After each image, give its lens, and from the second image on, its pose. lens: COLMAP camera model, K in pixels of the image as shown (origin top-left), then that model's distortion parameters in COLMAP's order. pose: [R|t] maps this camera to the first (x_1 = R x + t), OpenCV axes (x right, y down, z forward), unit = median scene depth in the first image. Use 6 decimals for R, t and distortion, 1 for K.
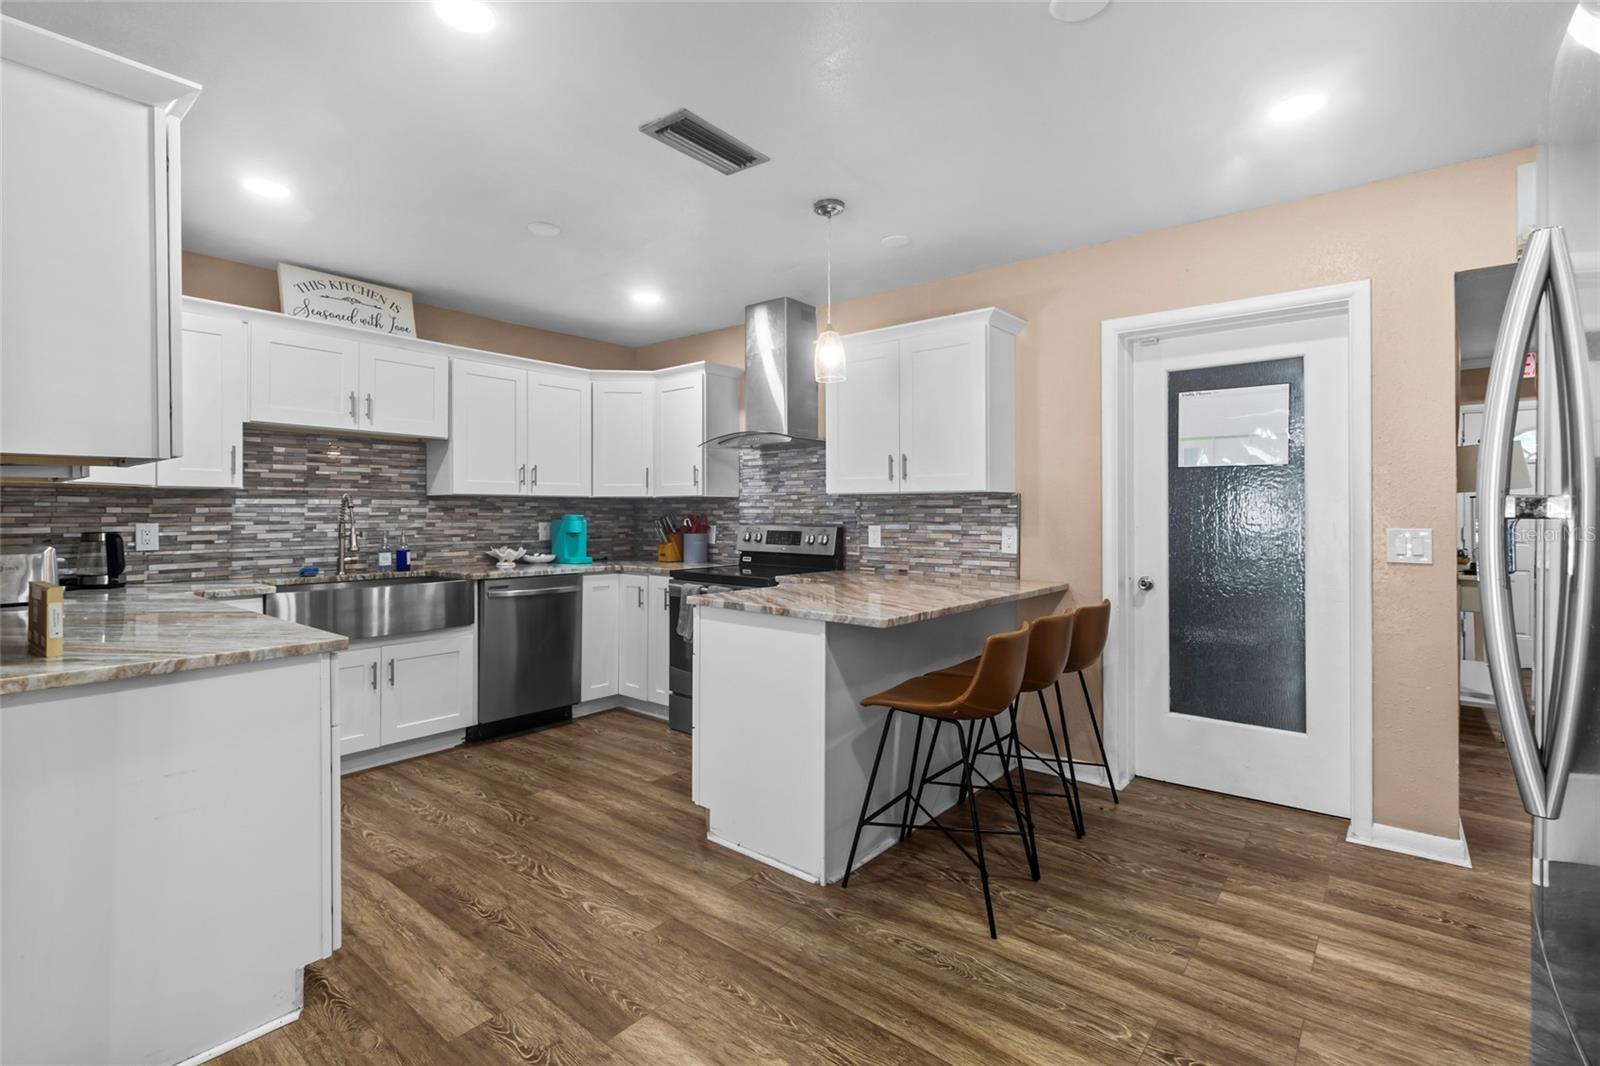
lens RADIAL K [[750.6, 0, 791.7], [0, 750.6, 508.7], [0, 0, 1]] dist [0.000817, 0.001849]
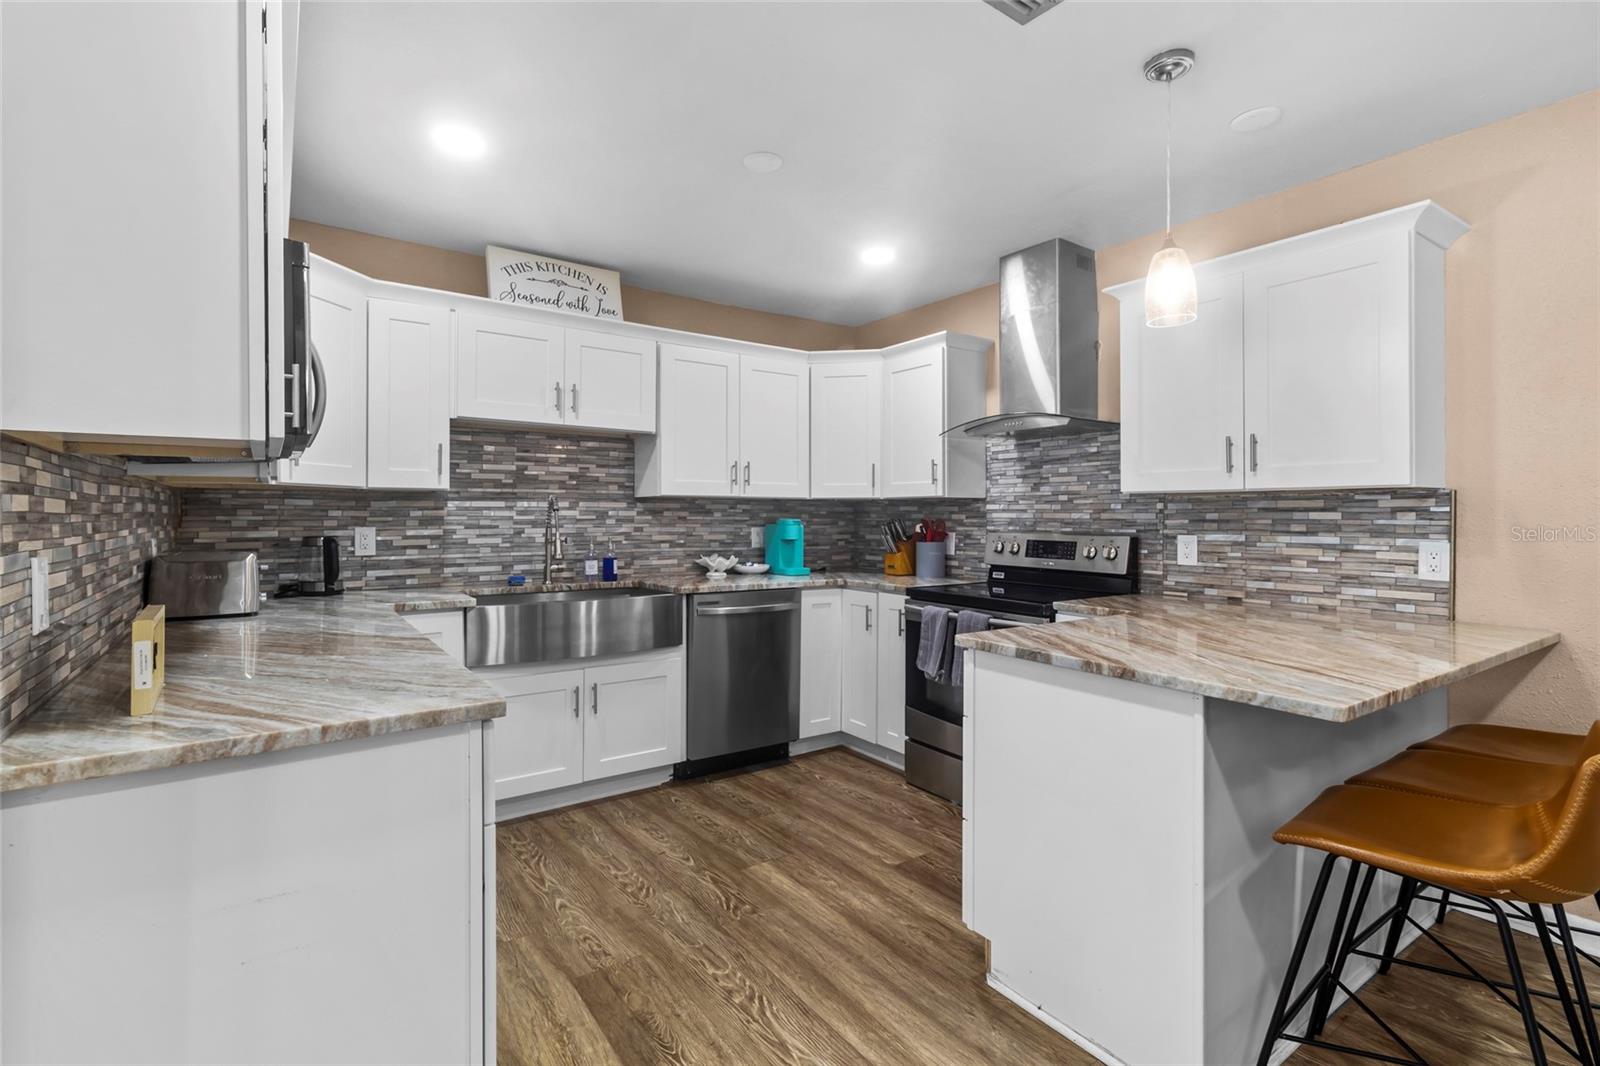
lens RADIAL K [[750.6, 0, 783.4], [0, 750.6, 508.4], [0, 0, 1]] dist [0.000817, 0.001849]
pose [[0.962892, -0.000343, -0.269888, -0.081203], [-0.000842, 0.999990, -0.004277, -0.000565], [0.269887, 0.004345, 0.962882, 0.207252]]
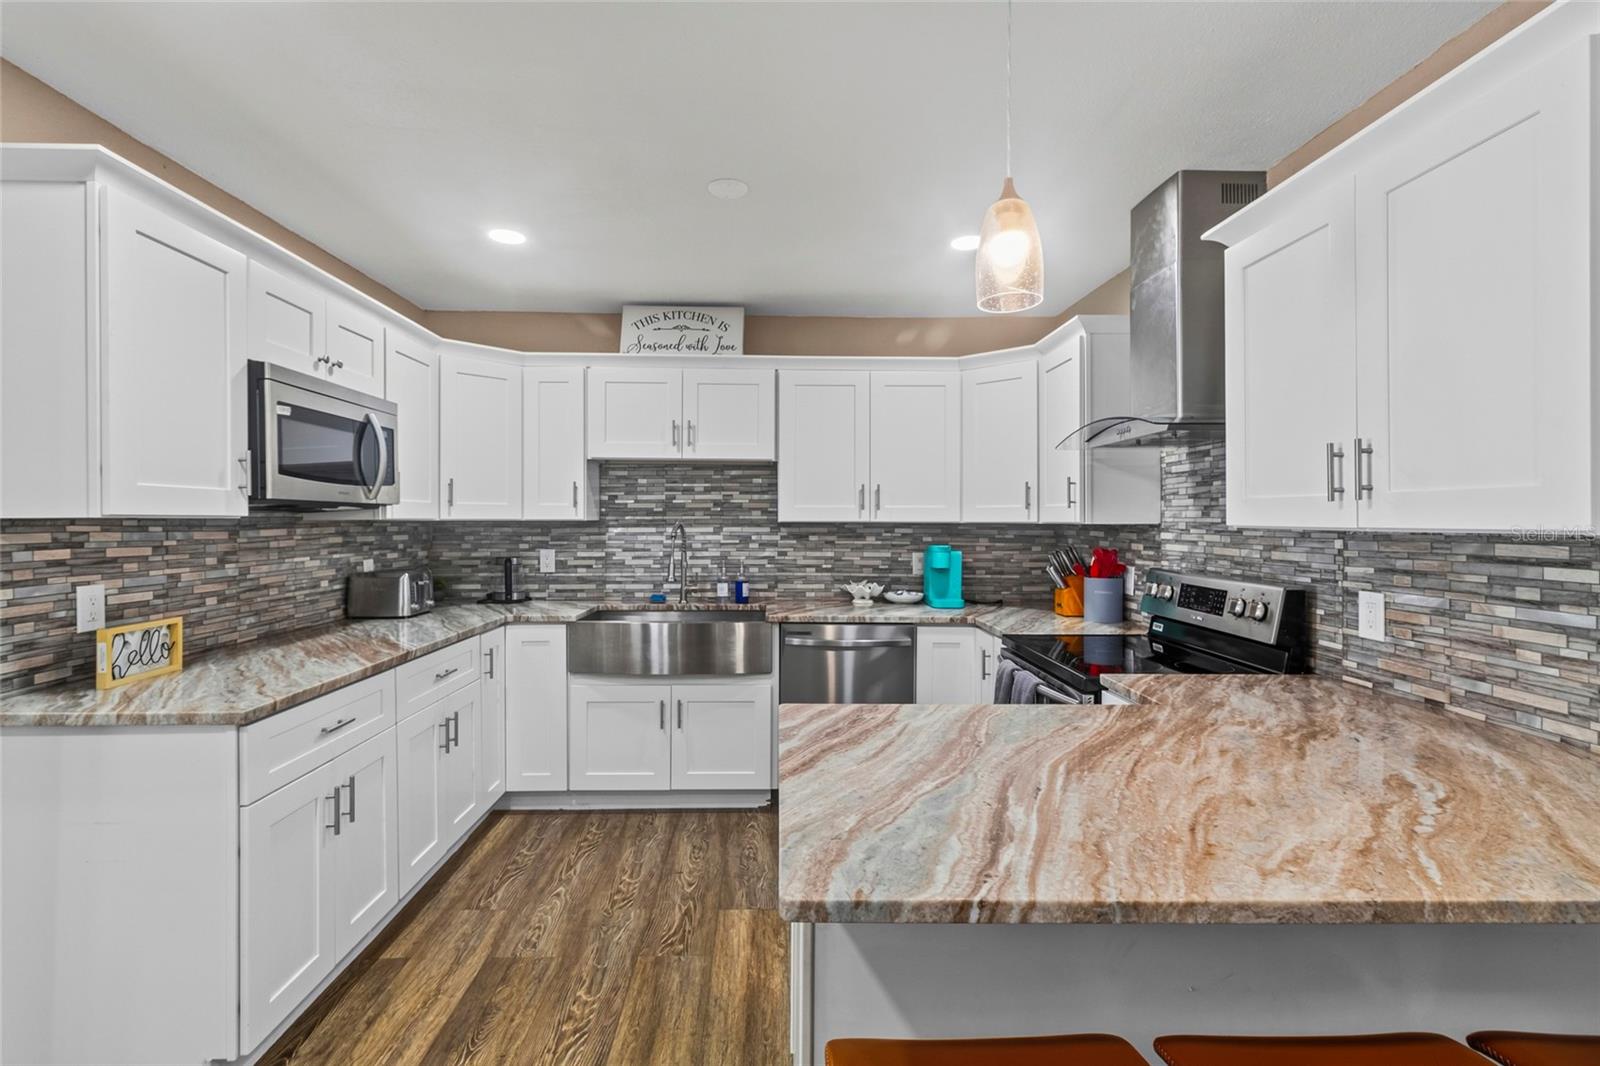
lens RADIAL K [[750.6, 0, 772.8], [0, 750.6, 516.3], [0, 0, 1]] dist [0.000817, 0.001849]
pose [[0.649816, -0.001460, -0.760090, 0.252835], [0.002467, 0.999997, 0.000189, -0.029531], [0.760087, -0.001998, 0.649818, 0.461882]]
